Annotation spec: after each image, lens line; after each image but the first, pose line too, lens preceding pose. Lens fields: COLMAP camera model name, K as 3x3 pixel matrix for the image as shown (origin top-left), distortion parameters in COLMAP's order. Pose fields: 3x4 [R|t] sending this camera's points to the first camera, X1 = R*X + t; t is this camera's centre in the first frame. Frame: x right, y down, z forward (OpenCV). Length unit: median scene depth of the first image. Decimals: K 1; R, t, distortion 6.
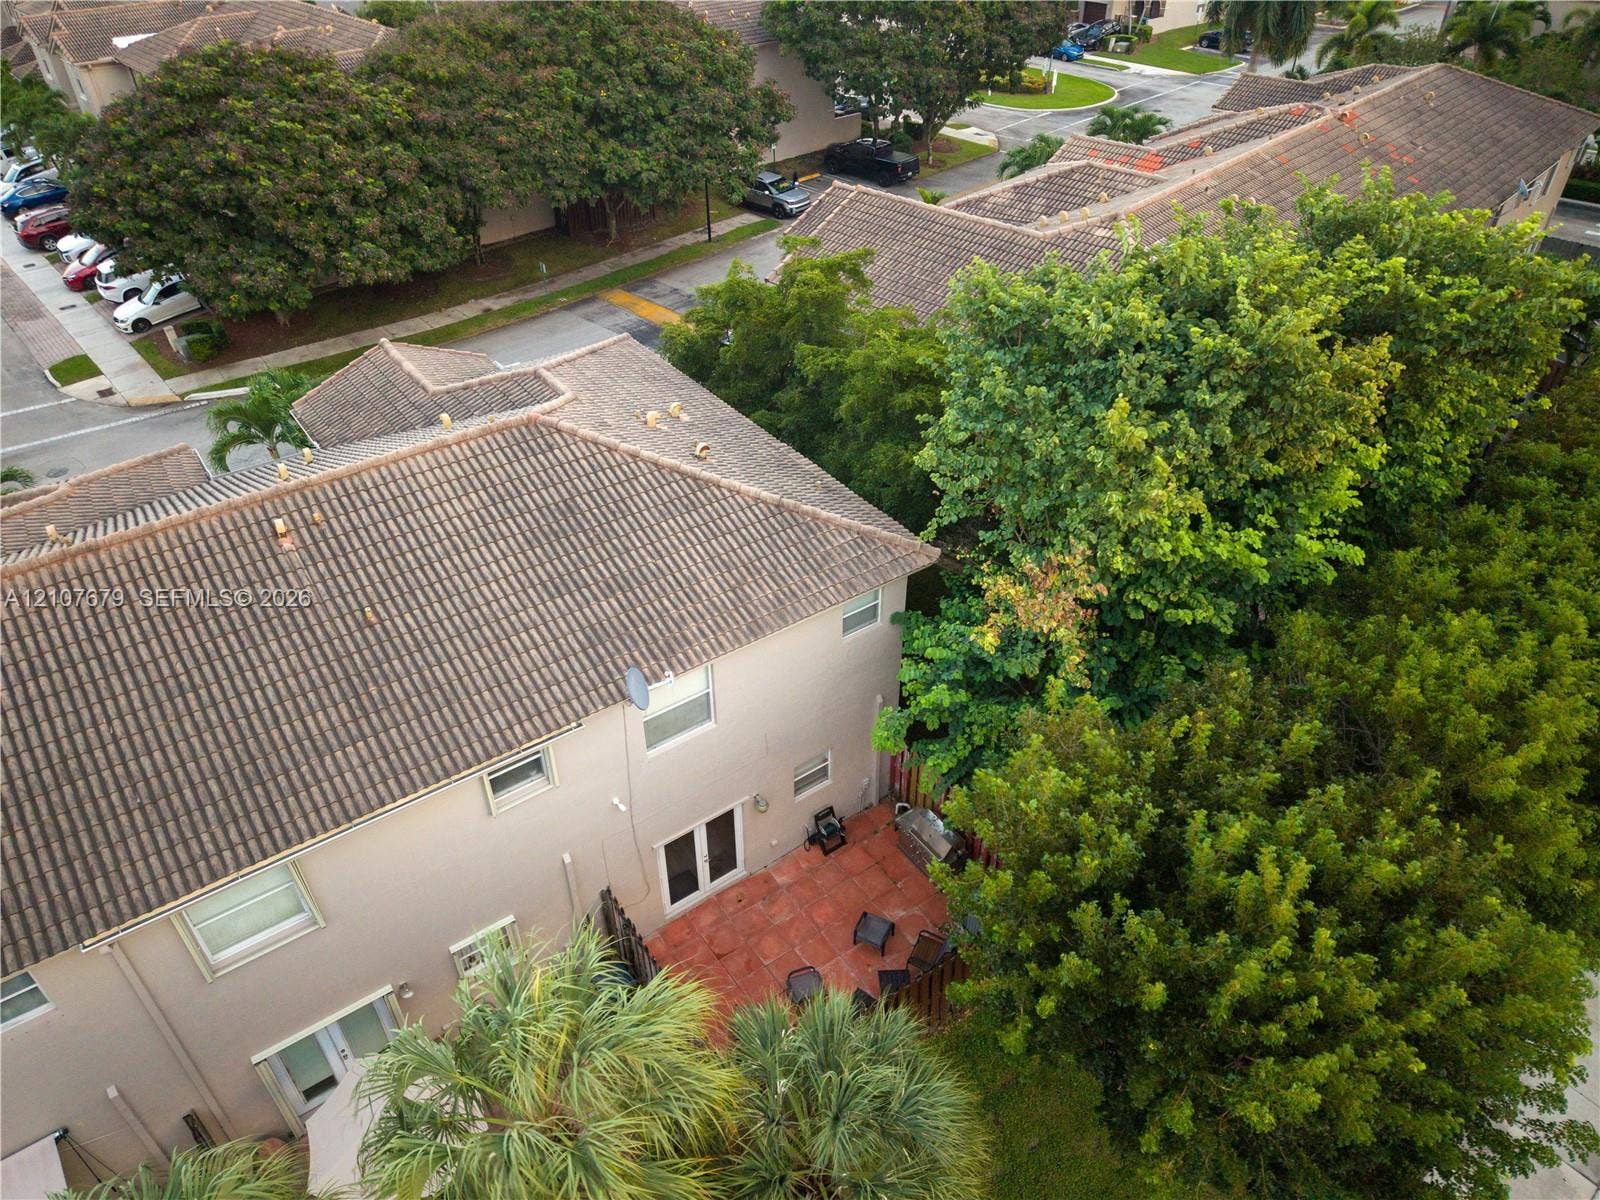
lens RADIAL K [[1067.4, 0, 808.0], [0, 1067.4, 599.1], [0, 0, 1]] dist [0.034803, -0.033759]
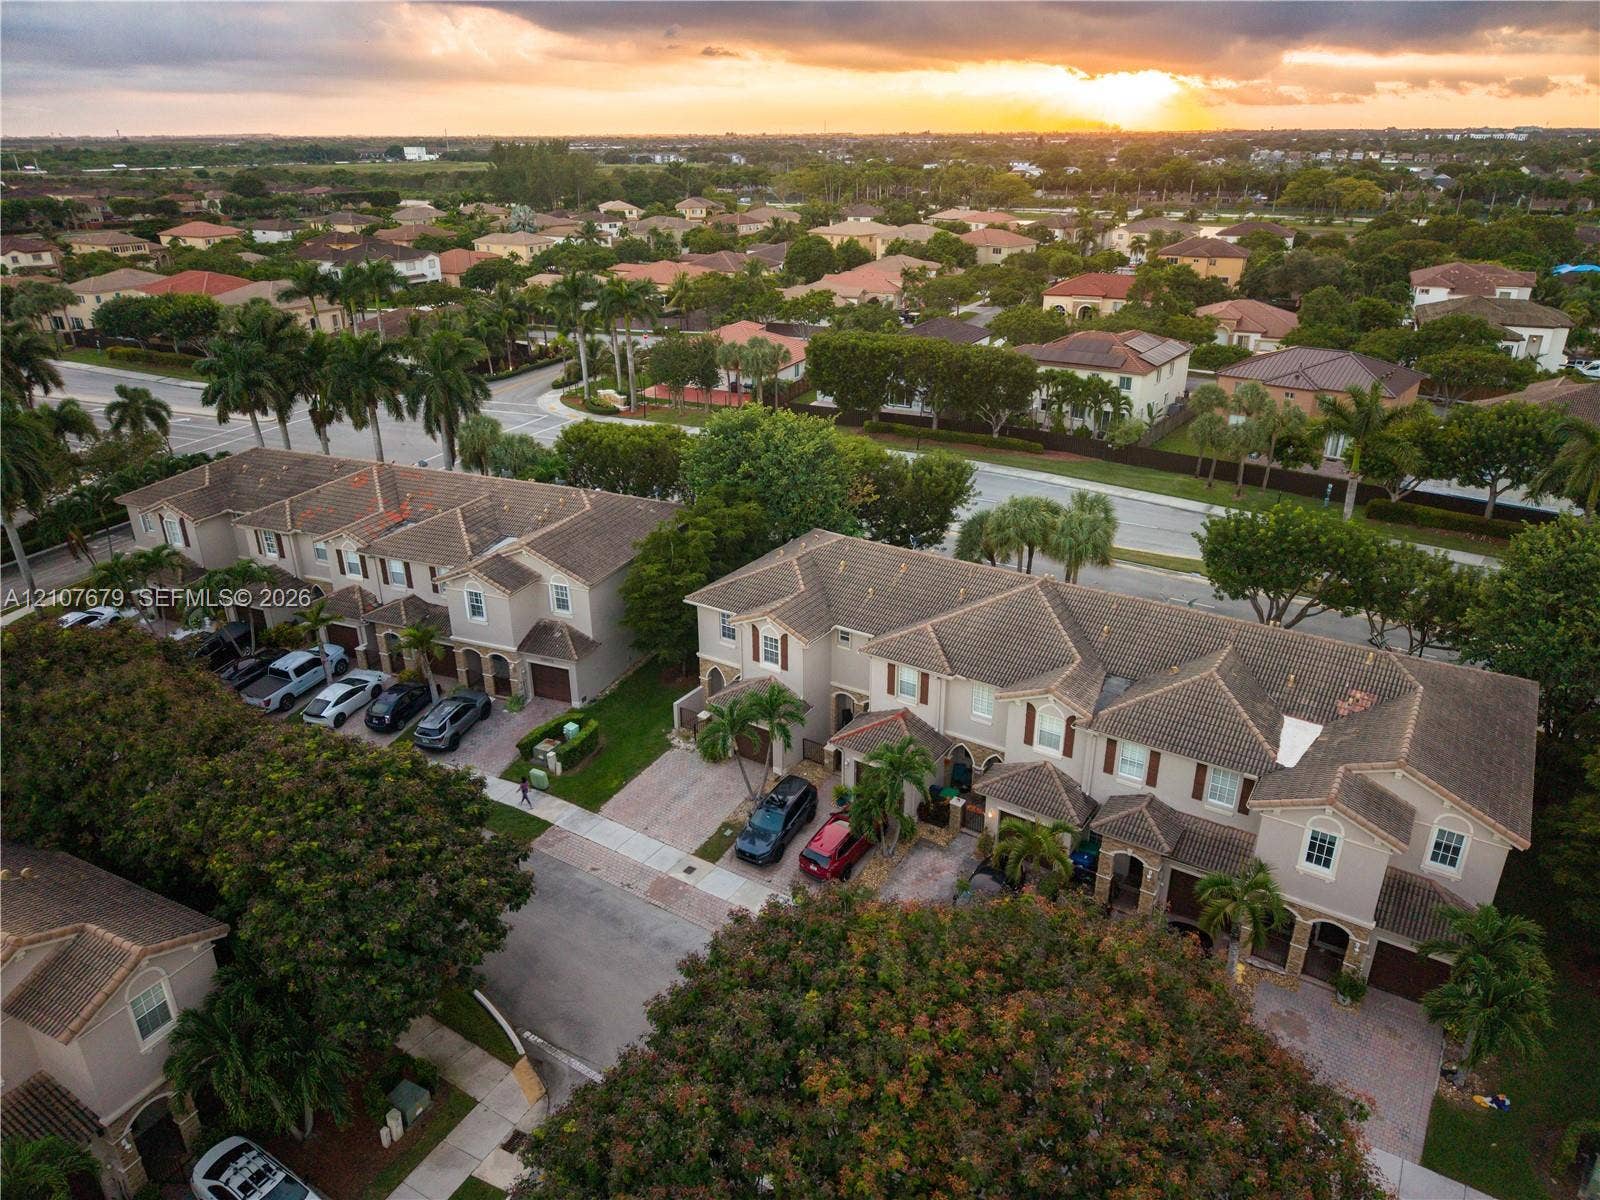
lens RADIAL K [[1067.4, 0, 793.4], [0, 1067.4, 604.0], [0, 0, 1]] dist [0.034803, -0.033759]
pose [[-0.351588, -0.365888, 0.861691, -2.544125], [0.577861, 0.639349, 0.507257, -1.474373], [-0.736520, 0.676283, -0.013355, 1.173792]]
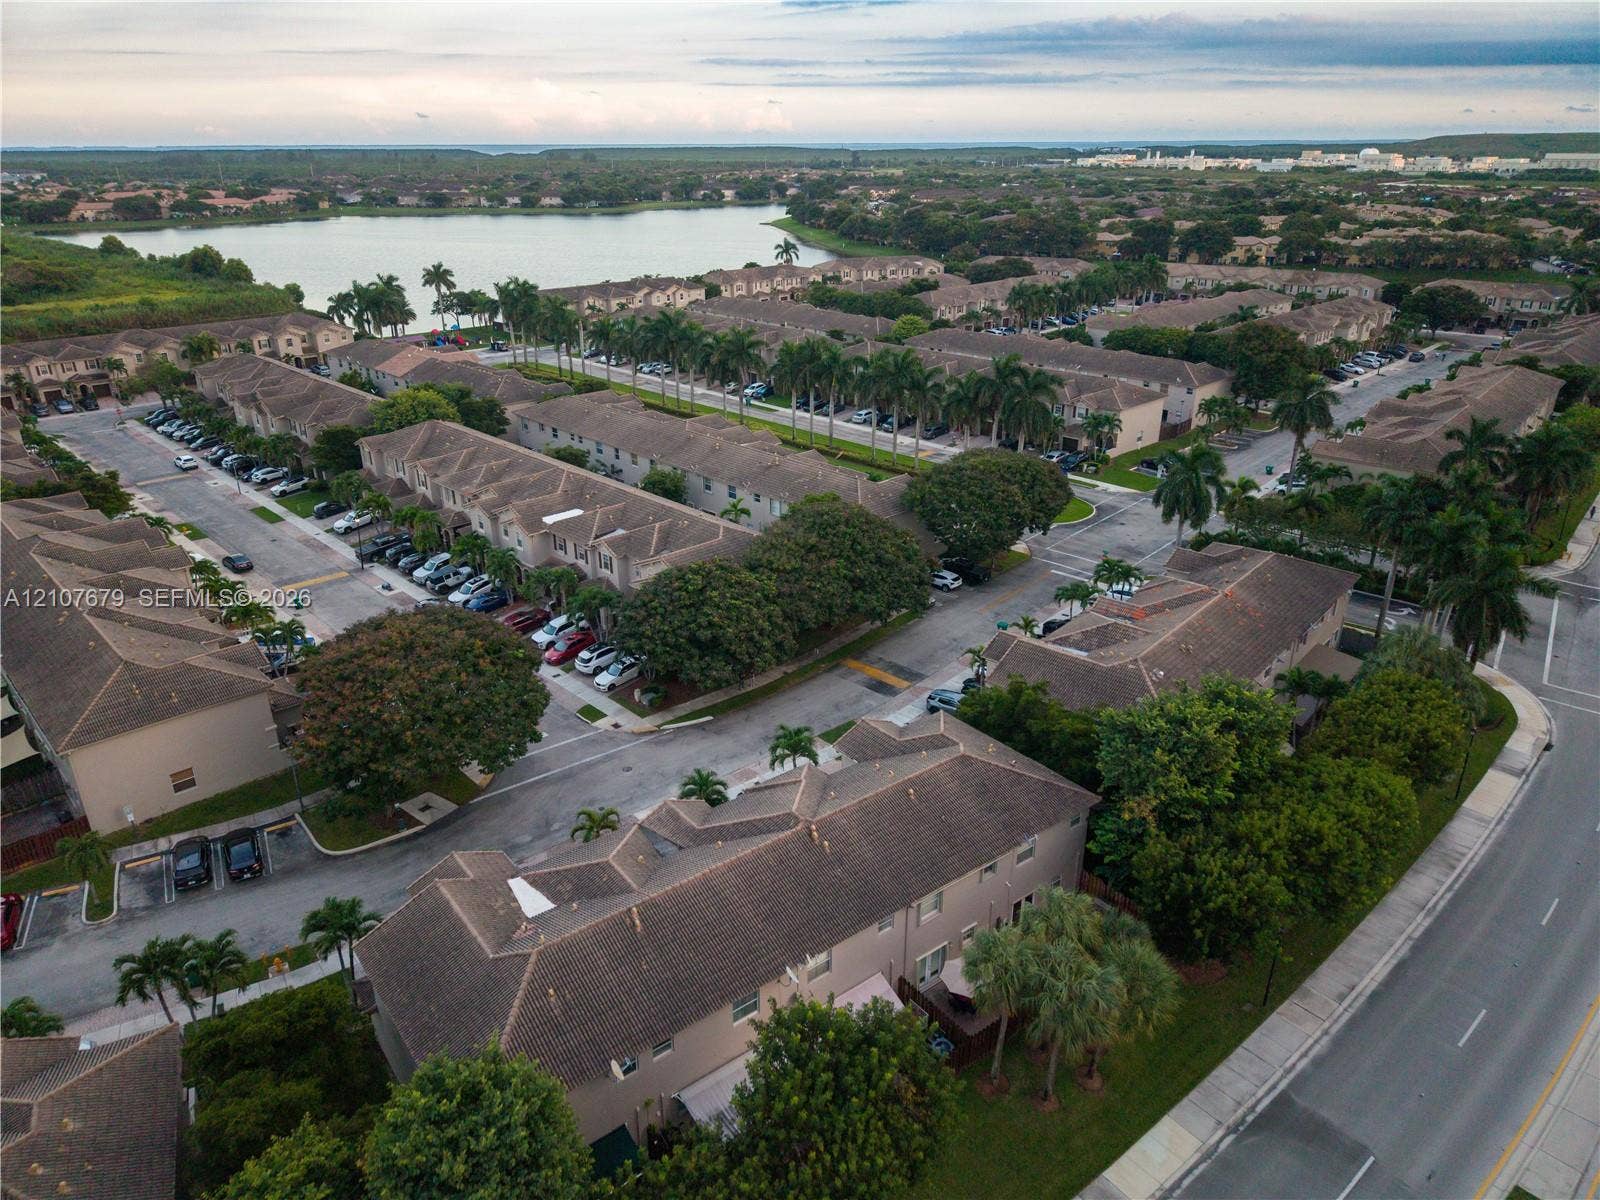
lens RADIAL K [[1067.4, 0, 794.1], [0, 1067.4, 583.8], [0, 0, 1]] dist [0.034803, -0.033759]
pose [[0.999715, -0.013043, 0.020008, -0.731198], [0.017721, 0.966701, -0.255293, 0.119971], [-0.016012, 0.255575, 0.966657, -1.895307]]
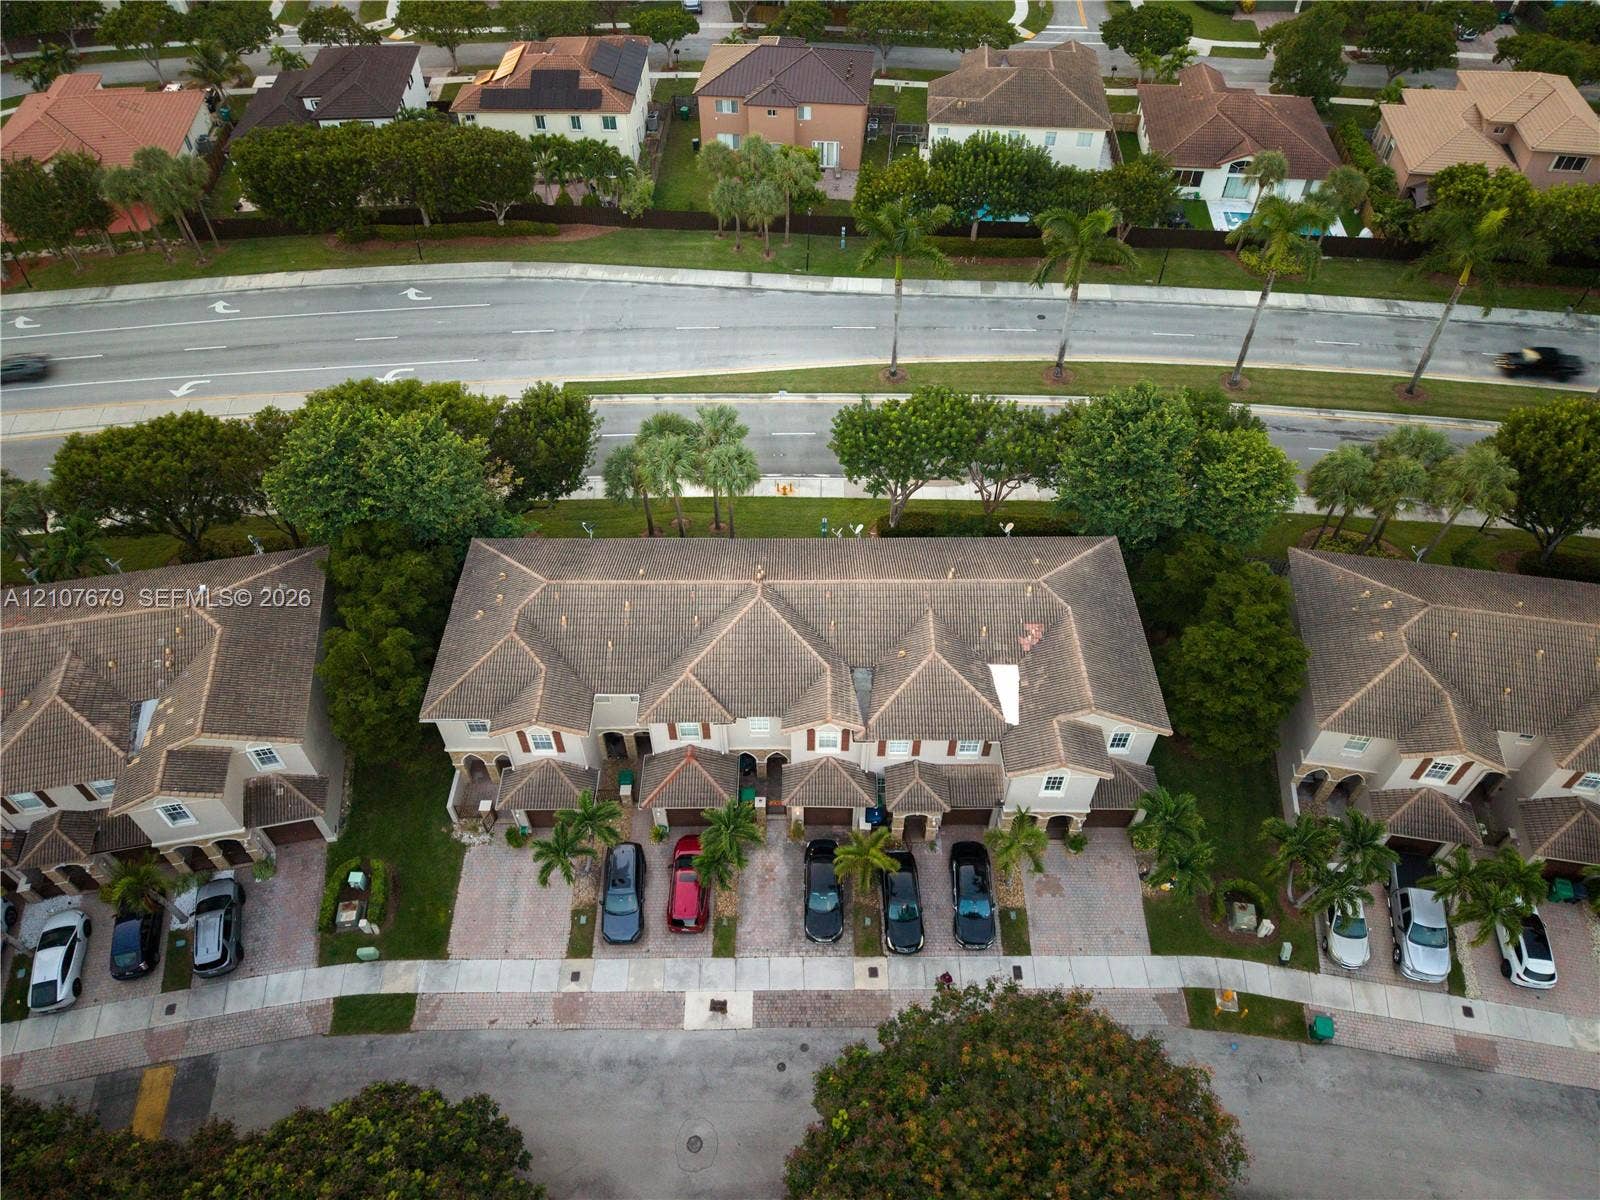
lens RADIAL K [[1067.4, 0, 798.3], [0, 1067.4, 603.9], [0, 0, 1]] dist [0.034803, -0.033759]
pose [[-0.809913, -0.427089, 0.402040, -1.807968], [0.367207, 0.165296, 0.915334, -2.311881], [-0.457384, 0.888973, 0.022955, 0.635143]]
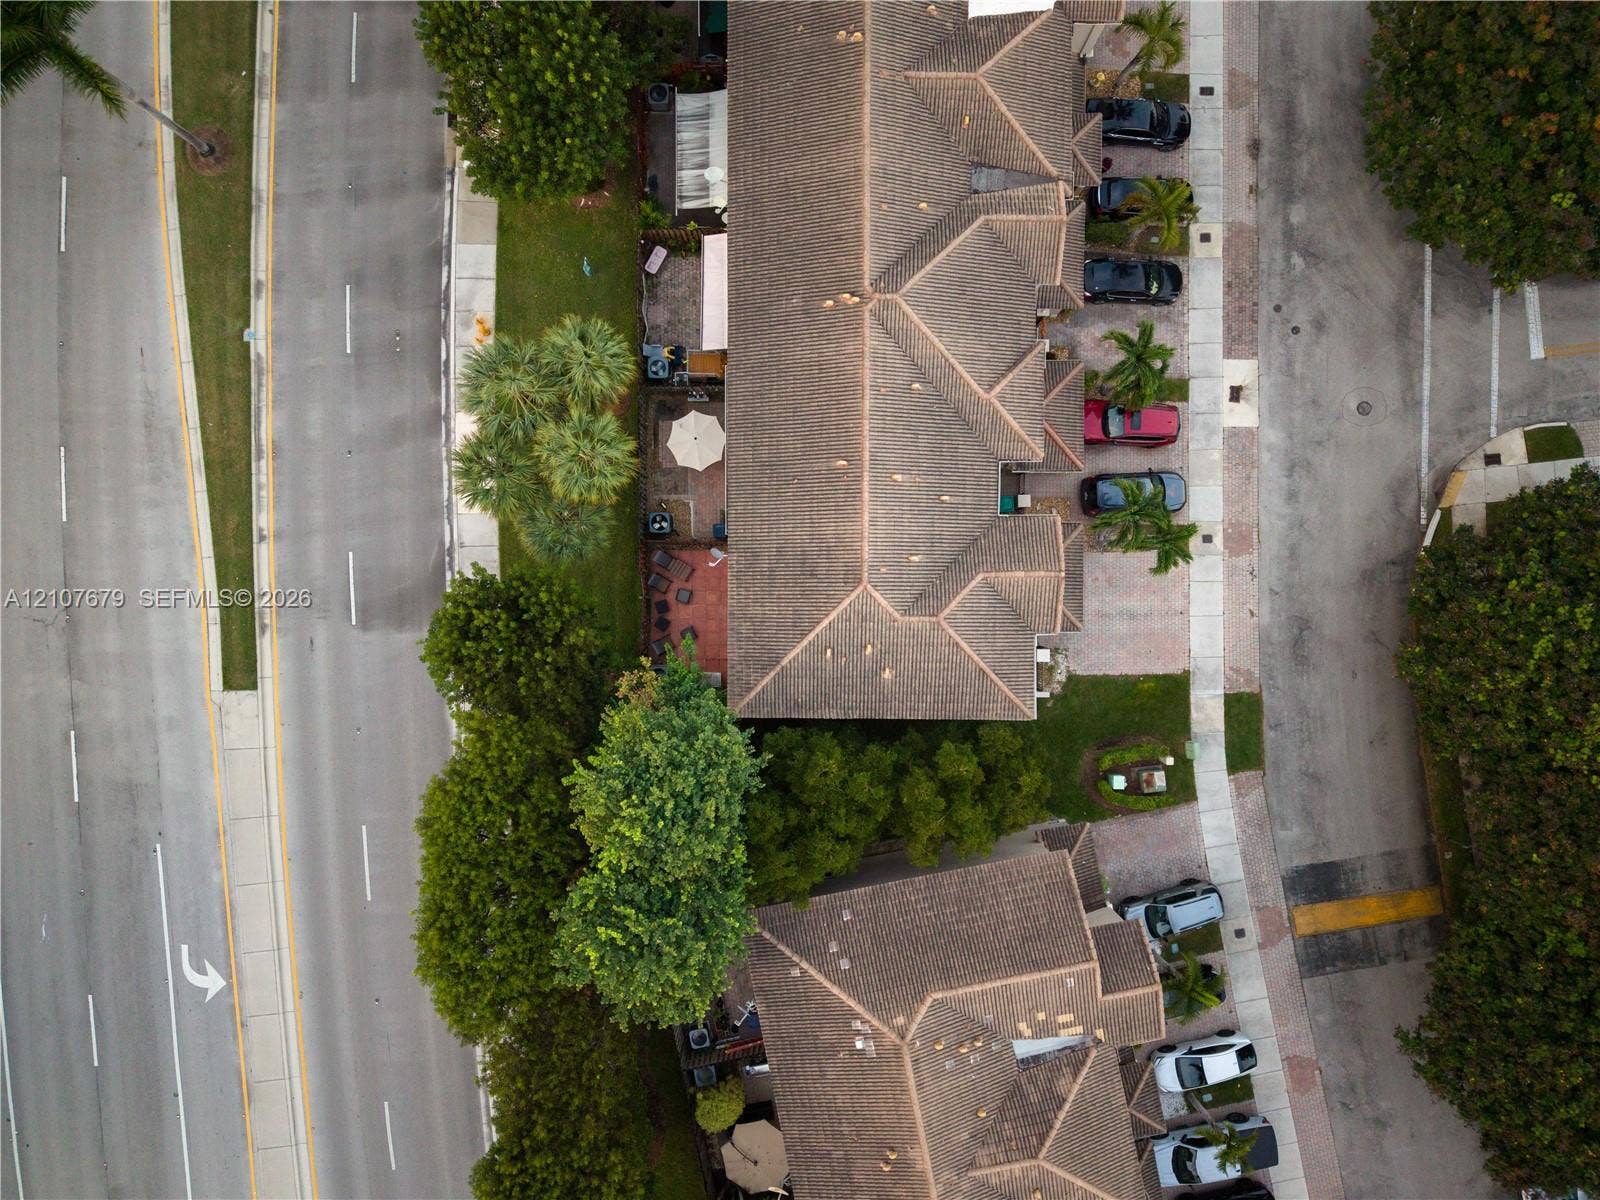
lens RADIAL K [[1067.4, 0, 803.7], [0, 1067.4, 605.8], [0, 0, 1]] dist [0.034803, -0.033759]
pose [[-0.587224, 0.809357, 0.010391, -0.160400], [-0.490463, -0.366006, 0.790877, -1.652637], [0.643905, 0.459326, 0.611887, -0.314014]]
